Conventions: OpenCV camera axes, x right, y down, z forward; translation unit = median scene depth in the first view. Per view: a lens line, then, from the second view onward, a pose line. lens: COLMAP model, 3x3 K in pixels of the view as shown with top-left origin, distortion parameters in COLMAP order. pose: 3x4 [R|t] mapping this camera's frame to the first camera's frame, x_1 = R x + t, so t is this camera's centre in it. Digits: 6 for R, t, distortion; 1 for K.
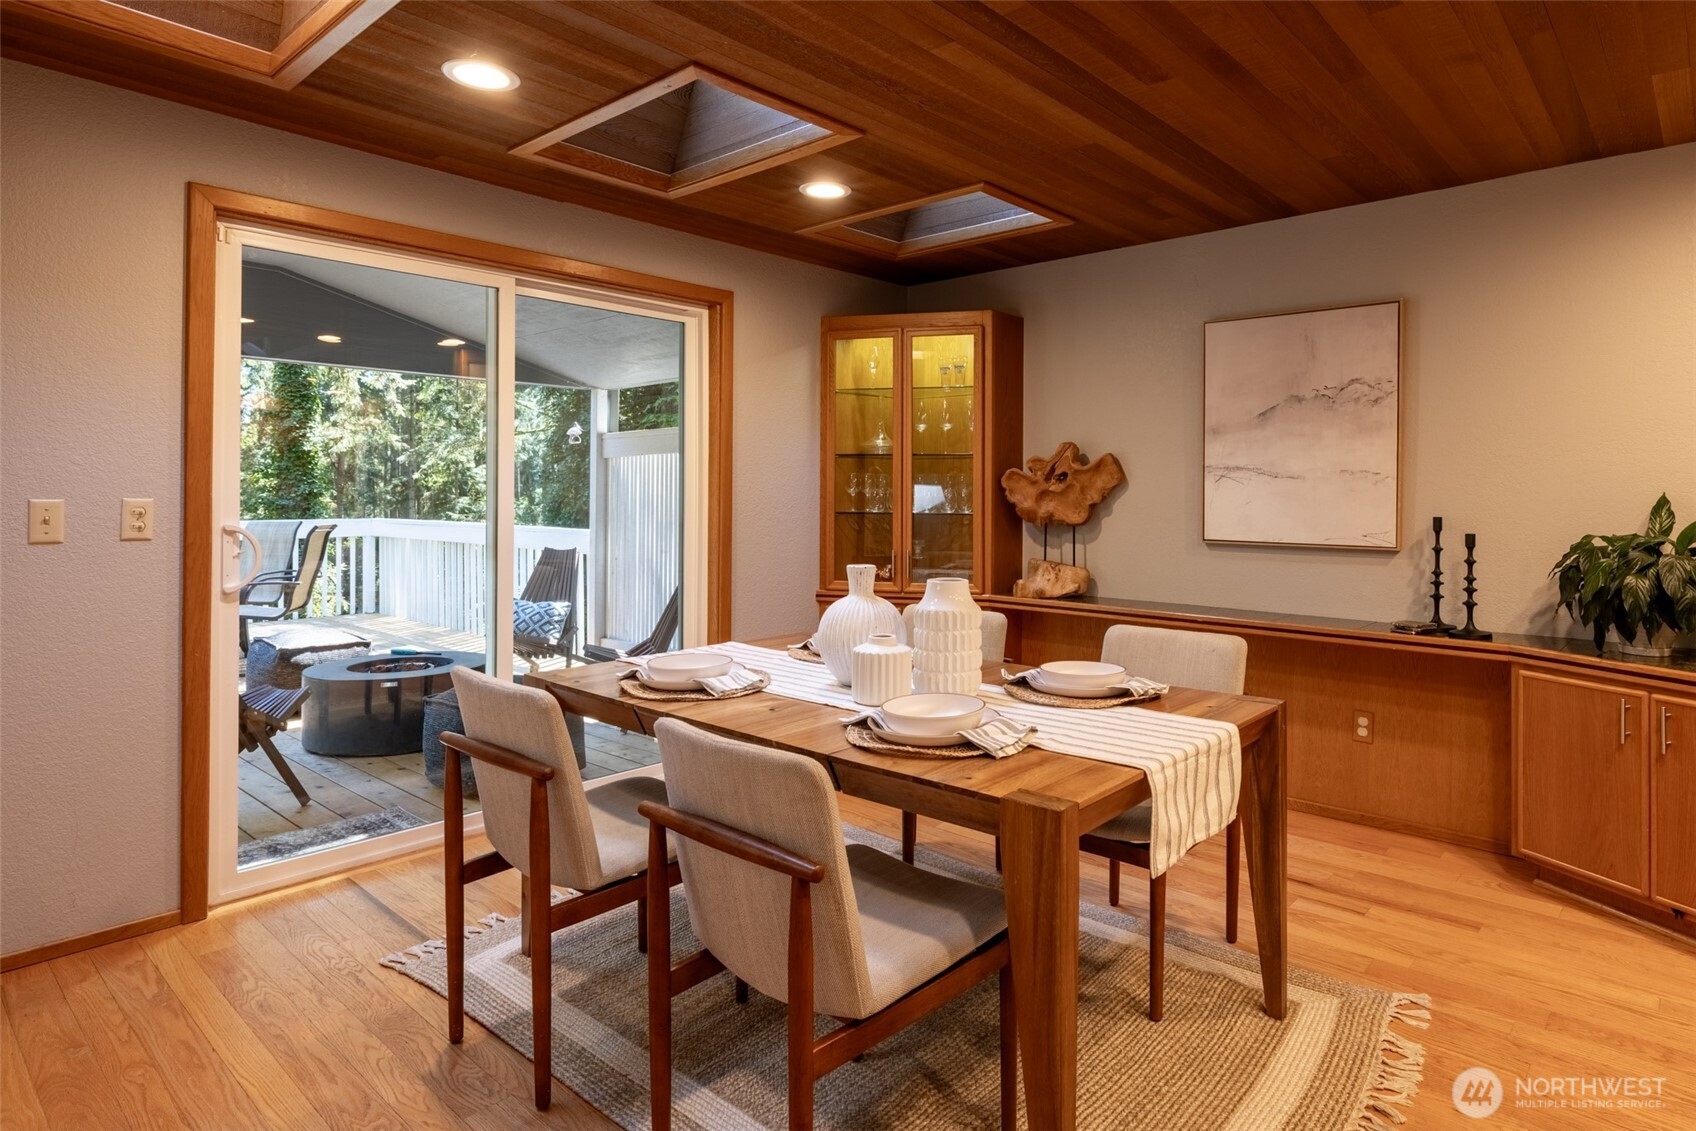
lens RADIAL K [[975.8, 0, 897.3], [0, 975.8, 498.5], [0, 0, 1]] dist [-0.013411, 0.000564]
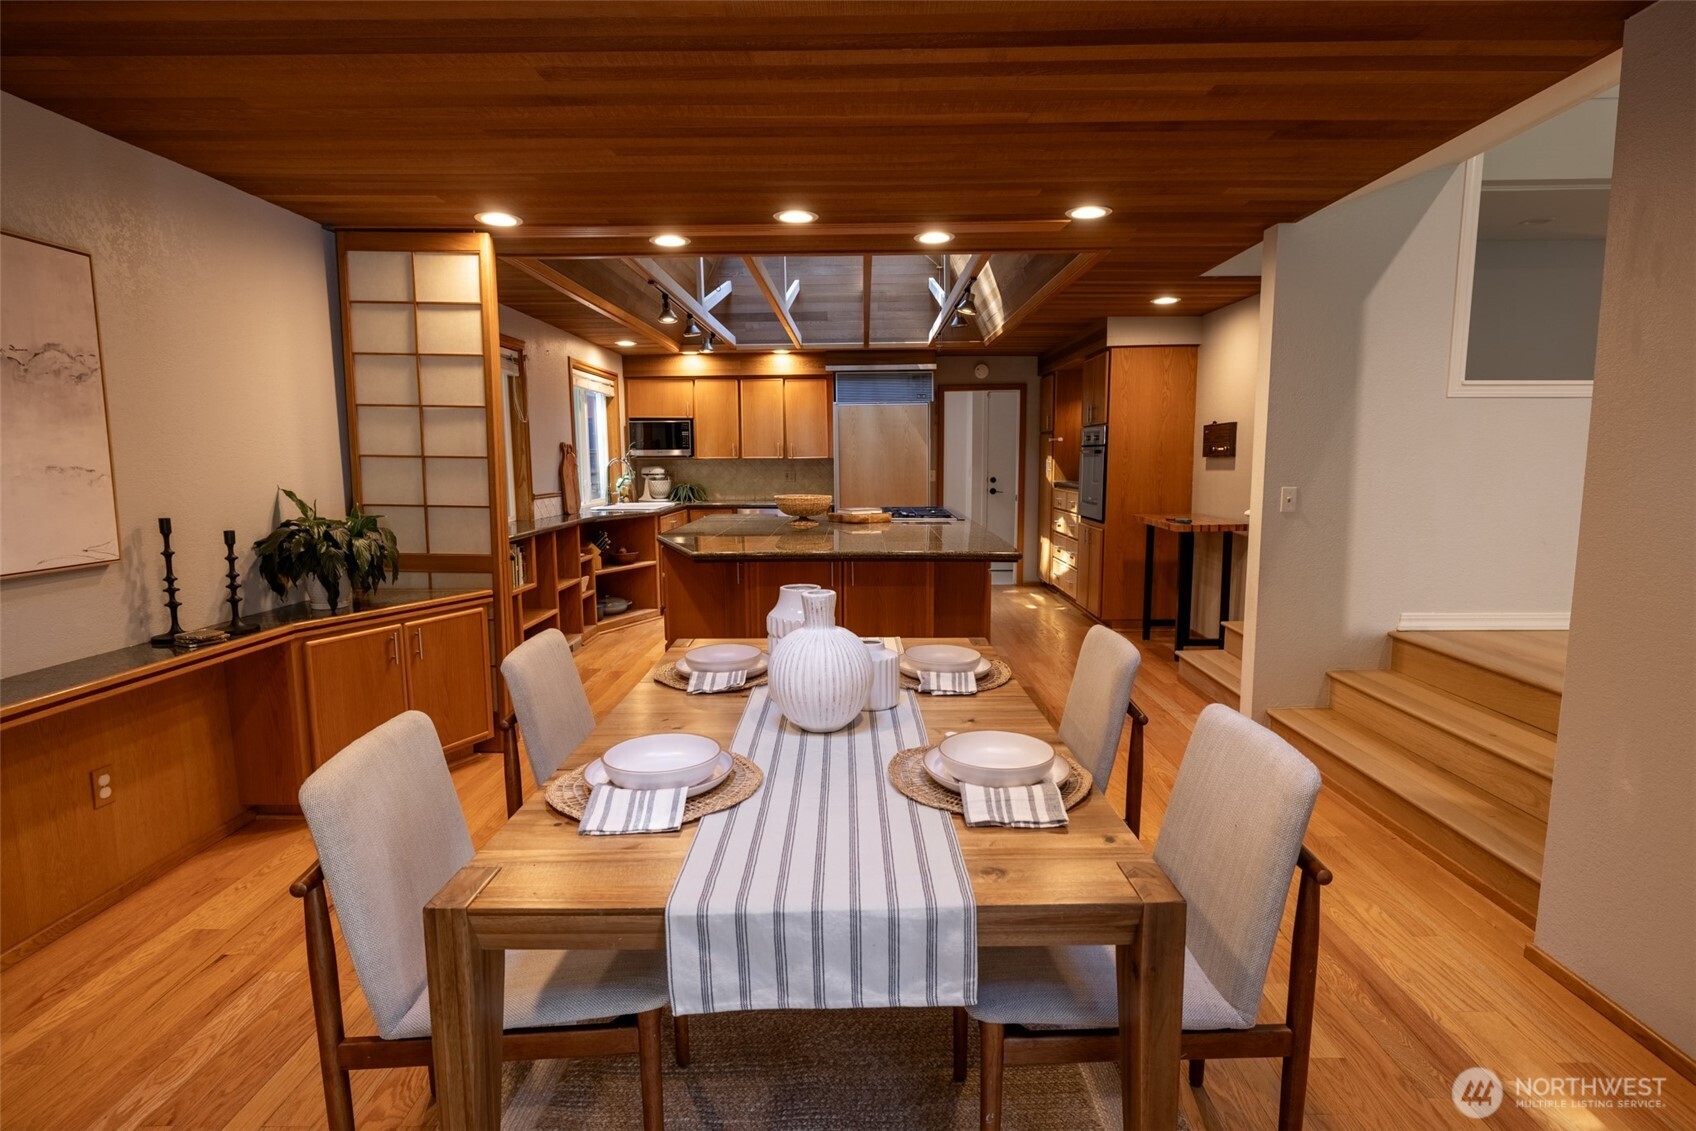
lens RADIAL K [[835.5, 0, 835.0], [0, 835.5, 560.4], [0, 0, 1]] dist [-0.016923, 0.000380]
pose [[-0.645523, -0.098048, 0.757421, -0.406026], [0.004742, 0.991192, 0.132351, -0.038207], [-0.763726, 0.089028, -0.639372, 0.944714]]
